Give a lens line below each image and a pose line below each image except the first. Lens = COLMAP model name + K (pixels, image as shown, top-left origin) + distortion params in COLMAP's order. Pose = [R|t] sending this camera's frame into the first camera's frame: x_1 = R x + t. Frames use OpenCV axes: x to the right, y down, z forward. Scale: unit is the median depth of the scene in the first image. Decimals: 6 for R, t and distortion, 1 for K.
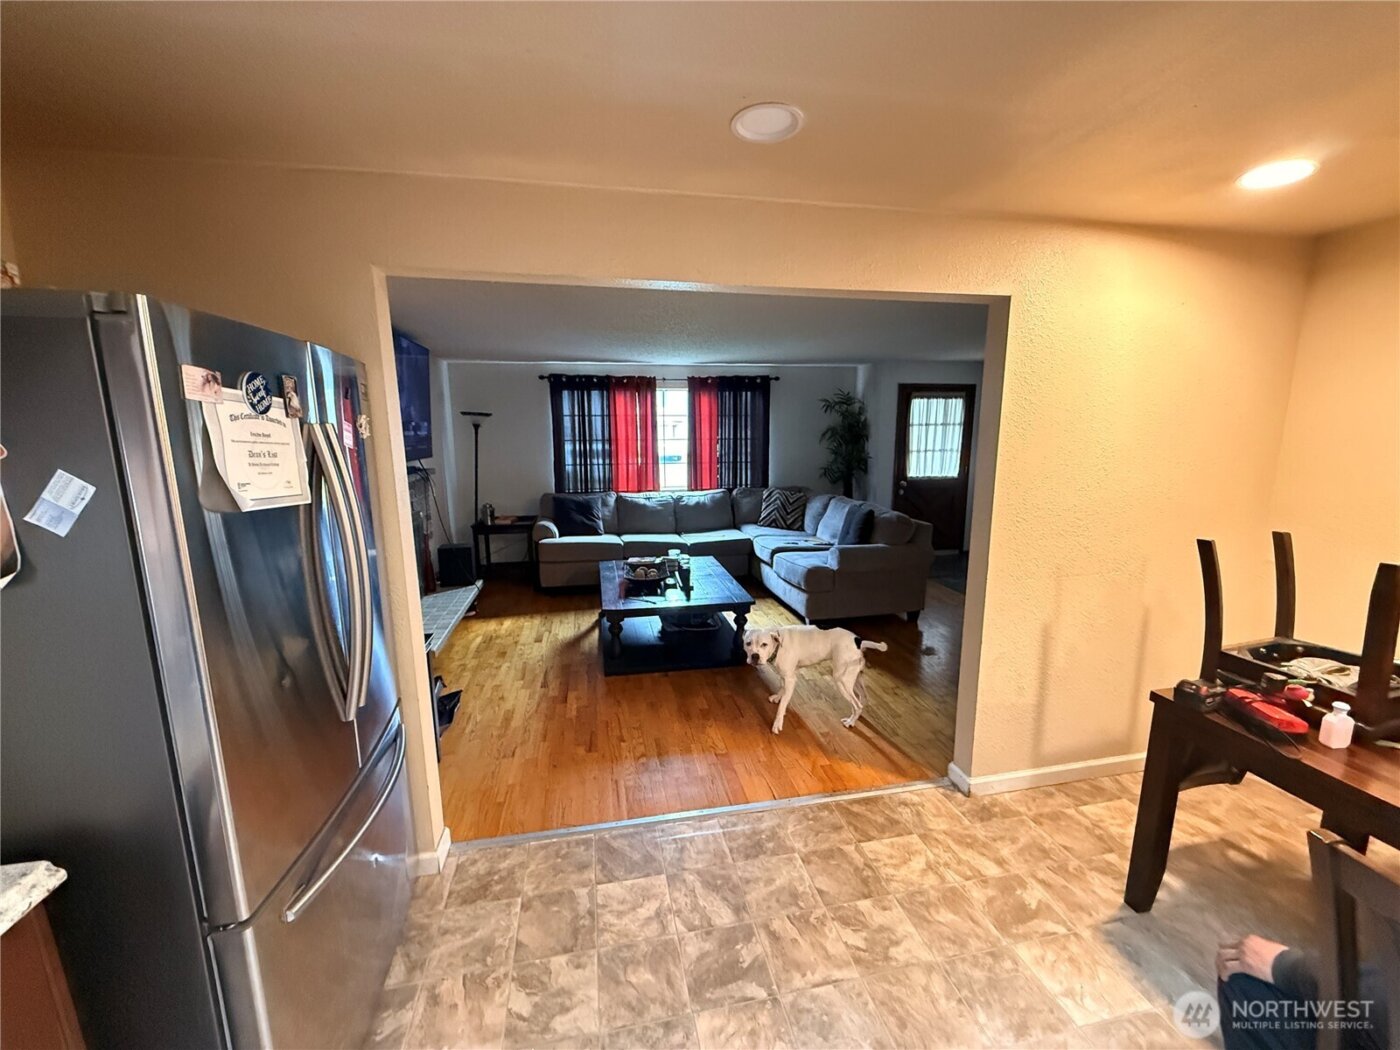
lens RADIAL K [[555.2, 0, 698.7], [0, 555.2, 525.8], [0, 0, 1]] dist [-0.000405, -0.000137]
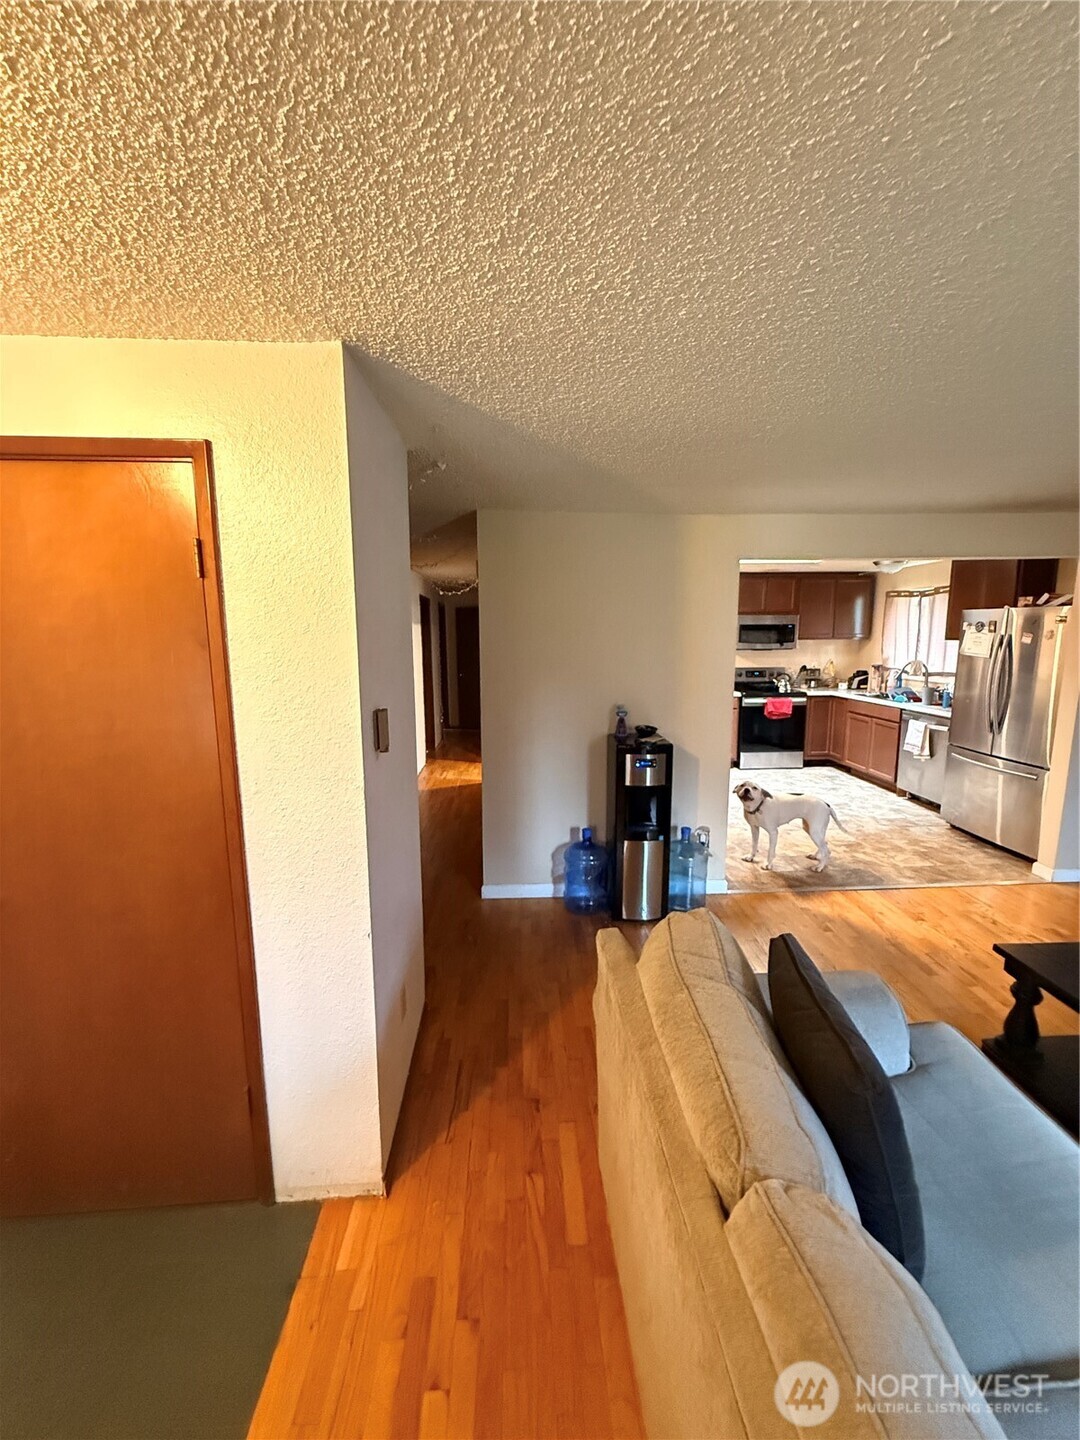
lens RADIAL K [[571.1, 0, 538.5], [0, 571.1, 718.2], [0, 0, 1]] dist [-0.000405, -0.000137]
pose [[-0.988279, -0.006992, 0.152497, 0.889028], [0.041988, 0.947970, 0.315579, -0.545563], [-0.146769, 0.318283, -0.936565, 2.883198]]
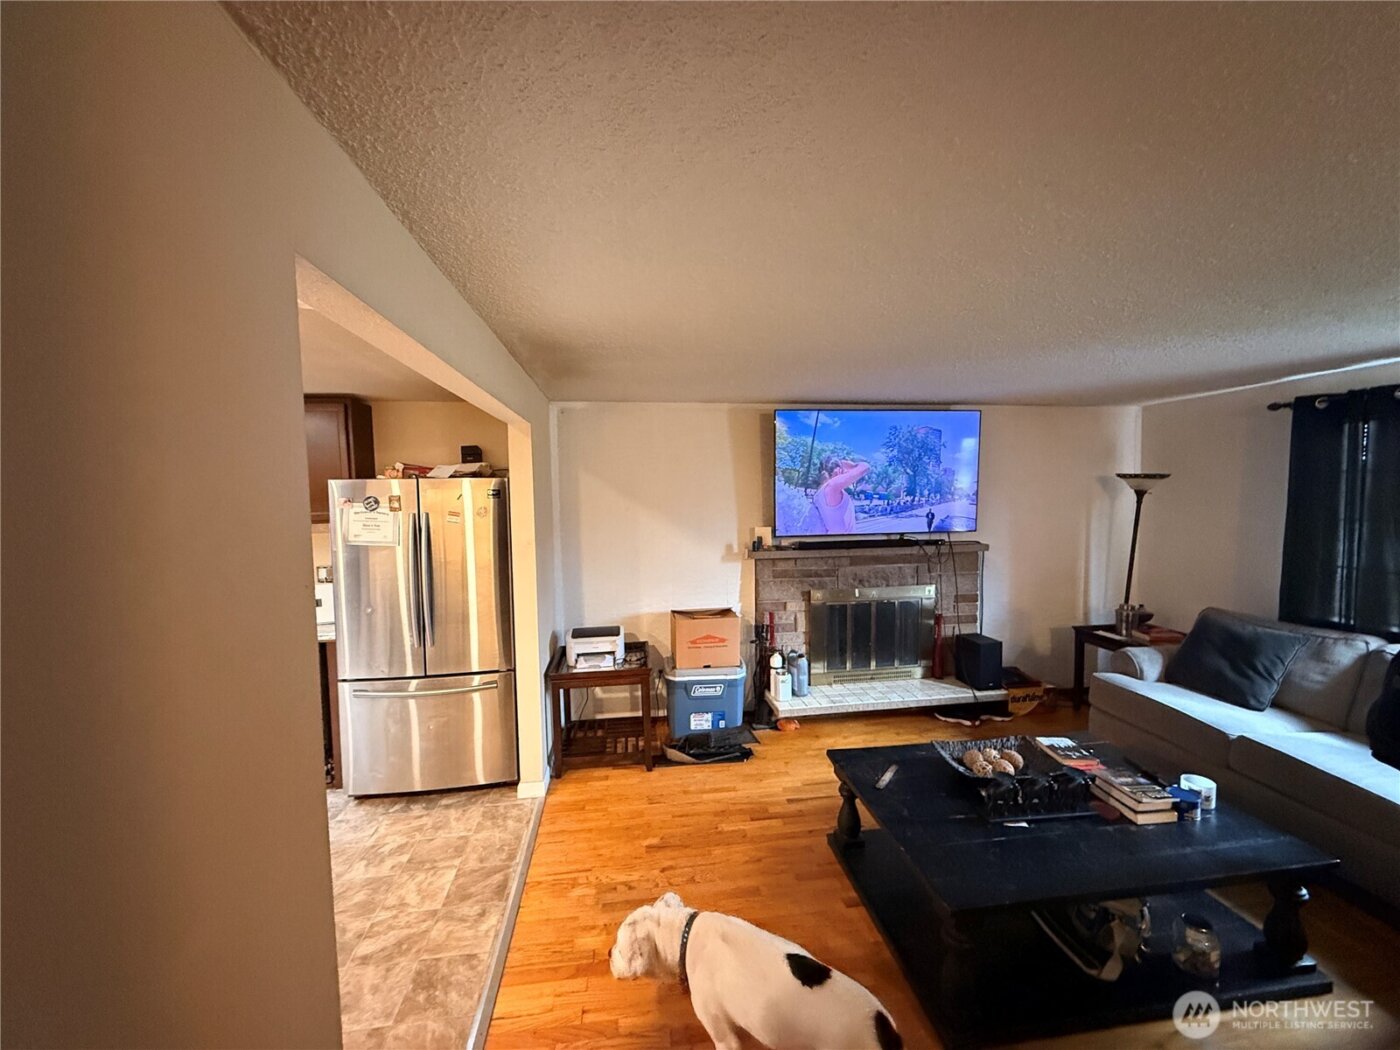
lens RADIAL K [[555.2, 0, 698.7], [0, 555.2, 525.8], [0, 0, 1]] dist [-0.000405, -0.000137]
pose [[-0.056403, 0.063410, -0.996392, 0.987592], [-0.154103, 0.985469, 0.071438, -0.303732], [0.986444, 0.157576, -0.045811, 1.444298]]
